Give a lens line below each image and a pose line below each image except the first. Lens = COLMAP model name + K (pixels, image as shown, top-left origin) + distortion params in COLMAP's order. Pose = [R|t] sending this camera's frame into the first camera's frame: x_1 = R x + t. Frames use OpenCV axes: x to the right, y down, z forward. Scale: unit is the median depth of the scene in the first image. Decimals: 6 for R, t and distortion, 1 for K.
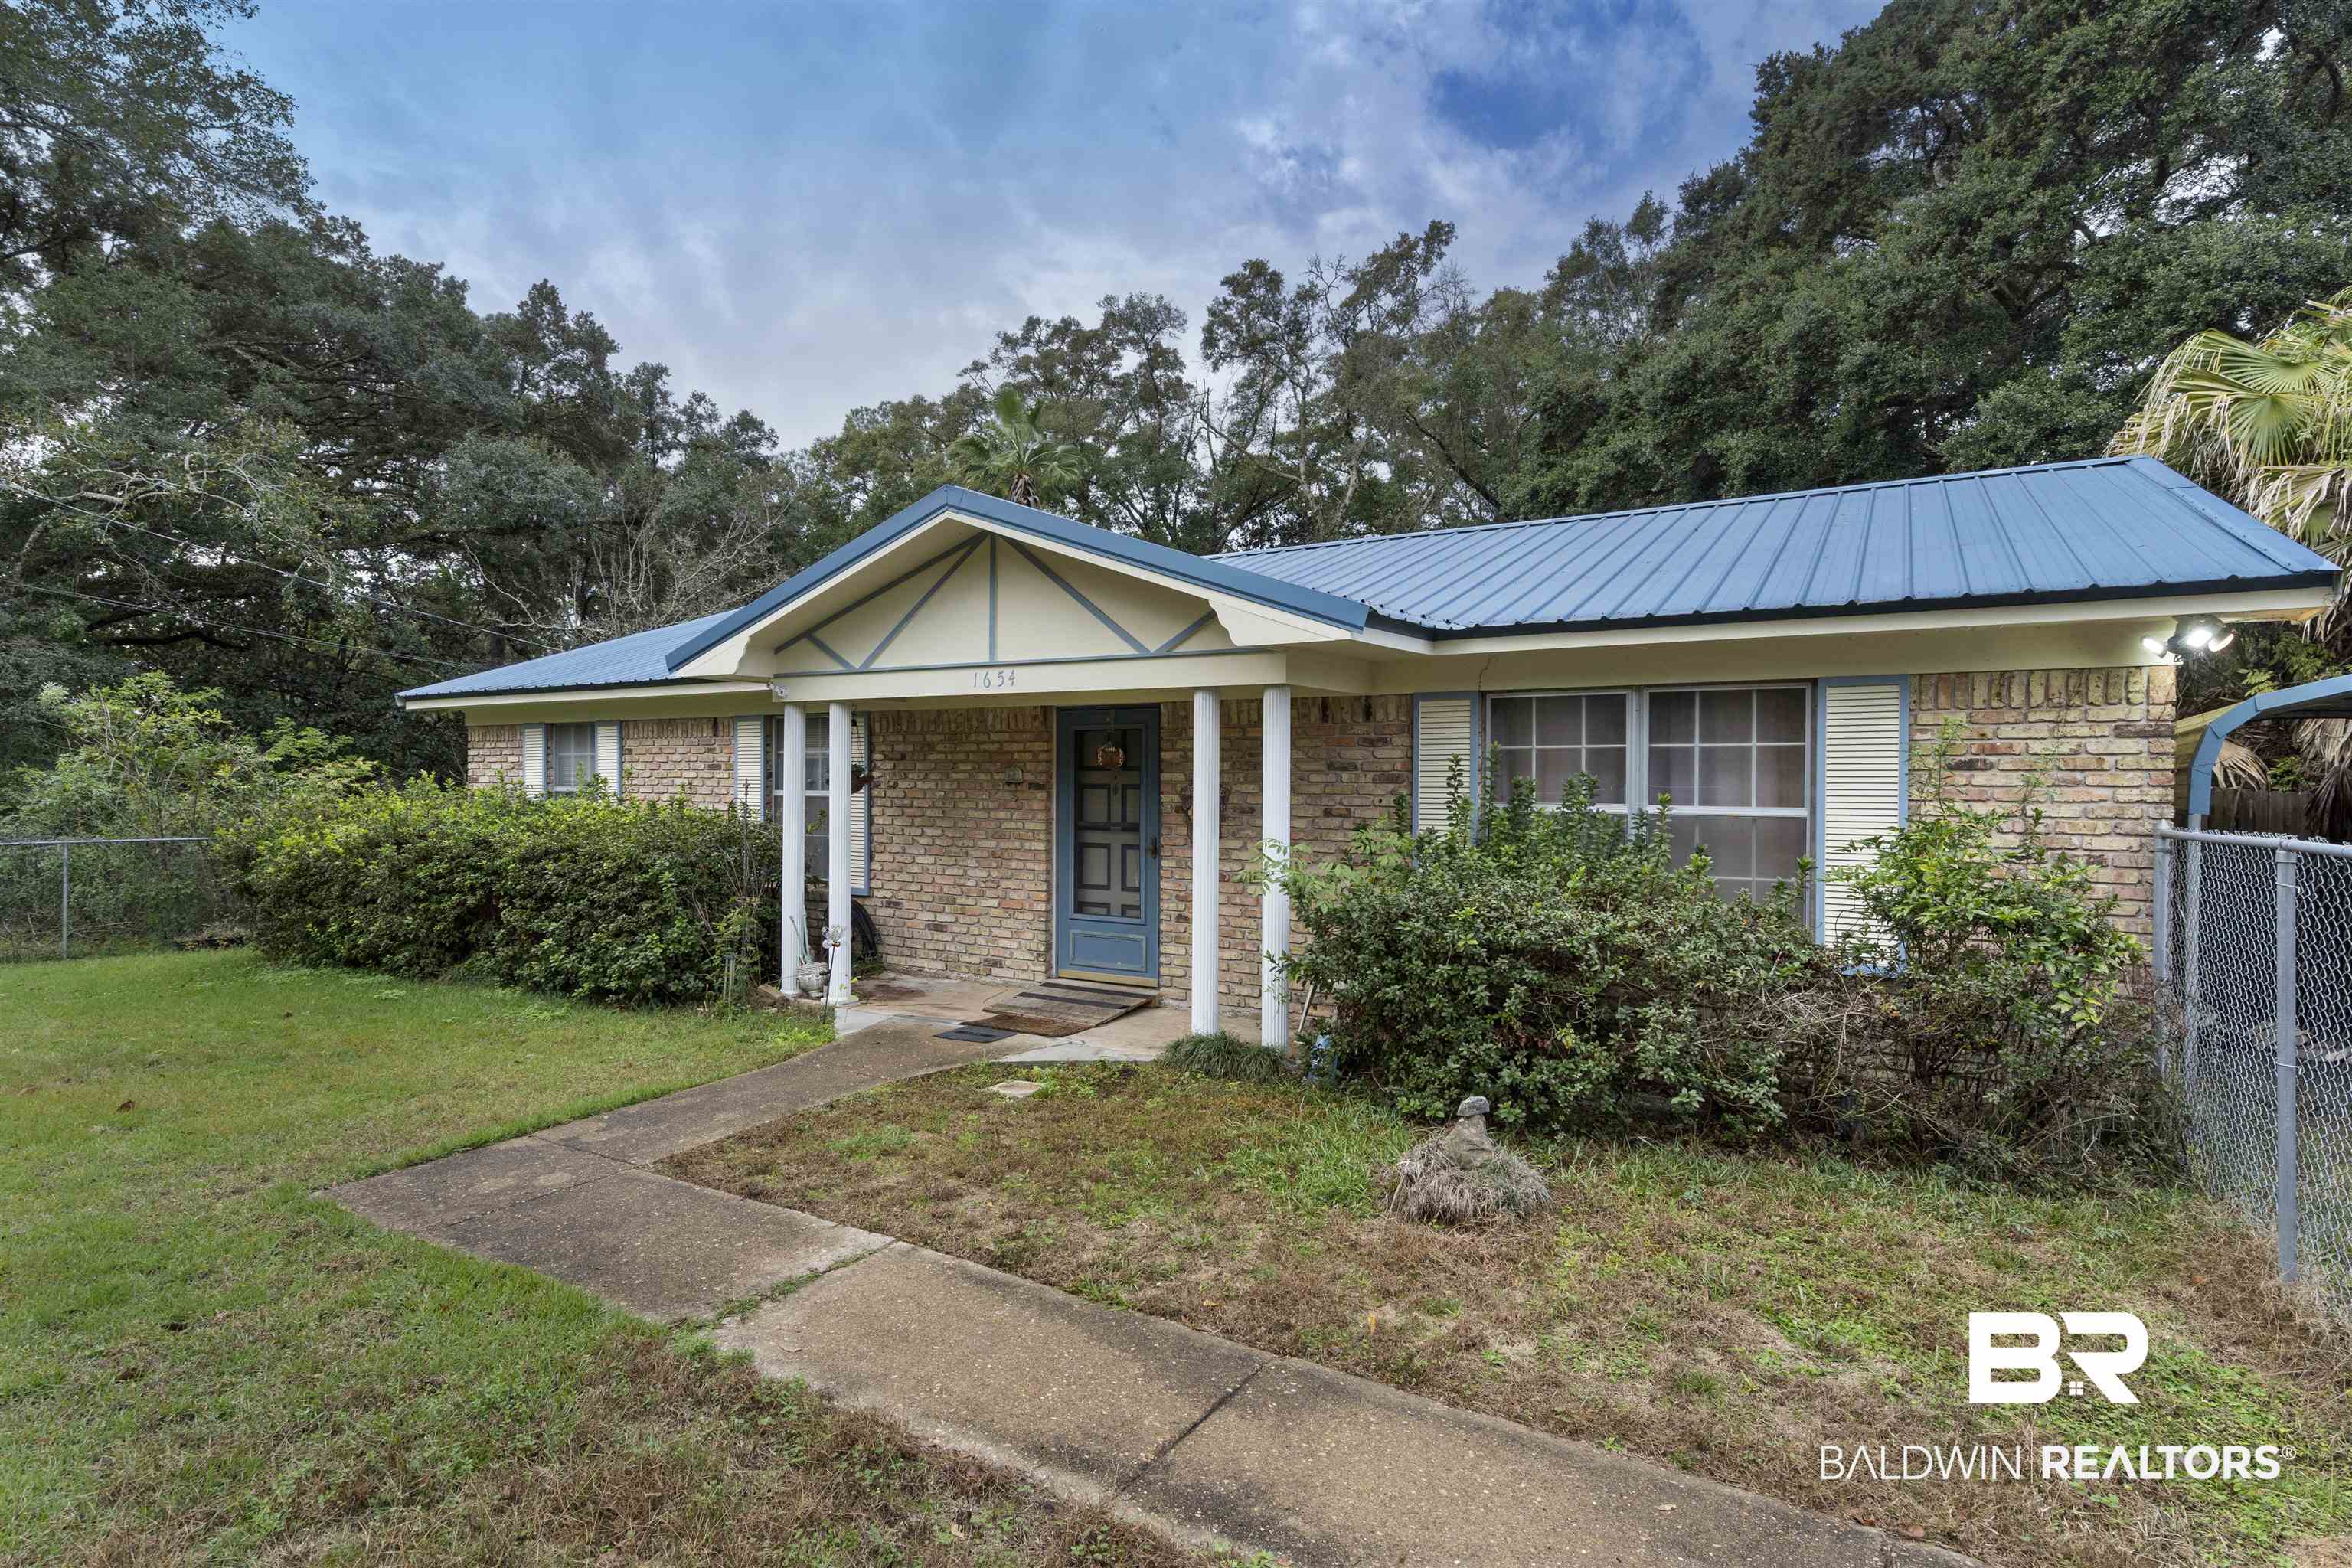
lens RADIAL K [[1168.4, 0, 1177.3], [0, 1168.4, 782.9], [0, 0, 1]] dist [-0.000477, -0.000955]
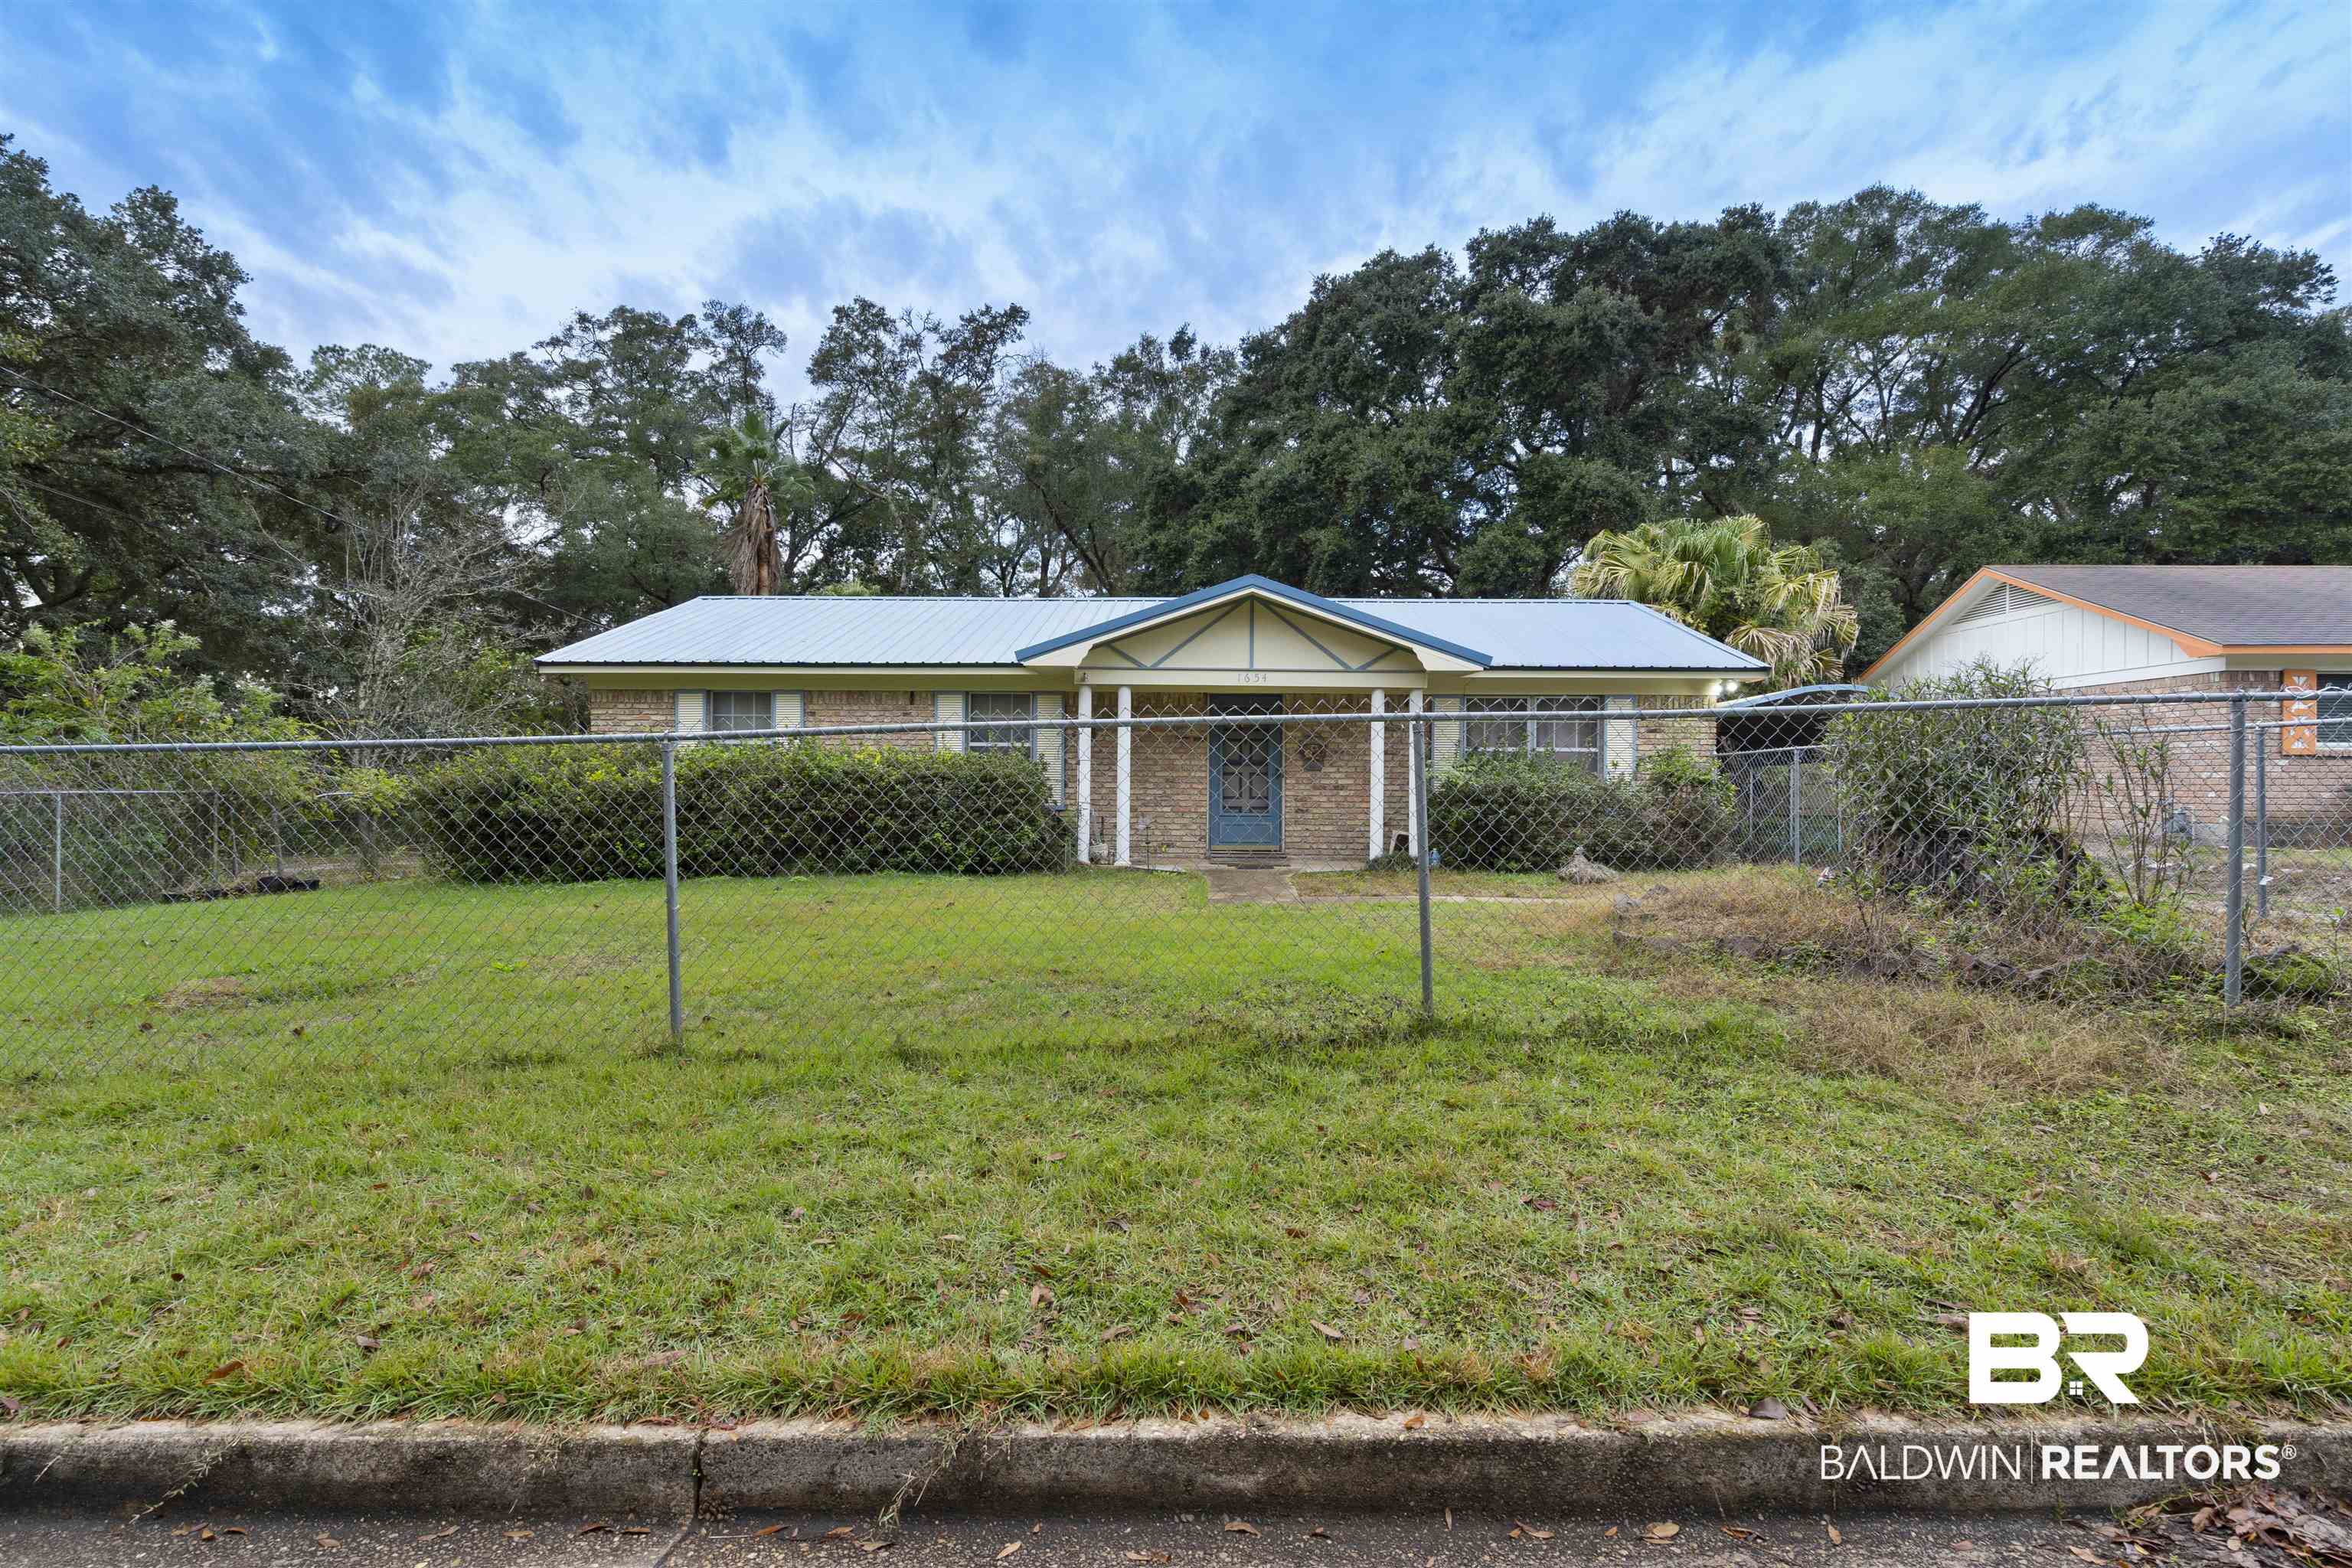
lens RADIAL K [[1120.9, 0, 1175.4], [0, 1120.9, 785.4], [0, 0, 1]] dist [-0.005114, -0.001121]
pose [[0.863666, -0.002885, 0.504057, -0.527473], [-0.000397, 0.999979, 0.006403, 0.032397], [-0.504065, -0.005730, 0.863647, -0.217710]]
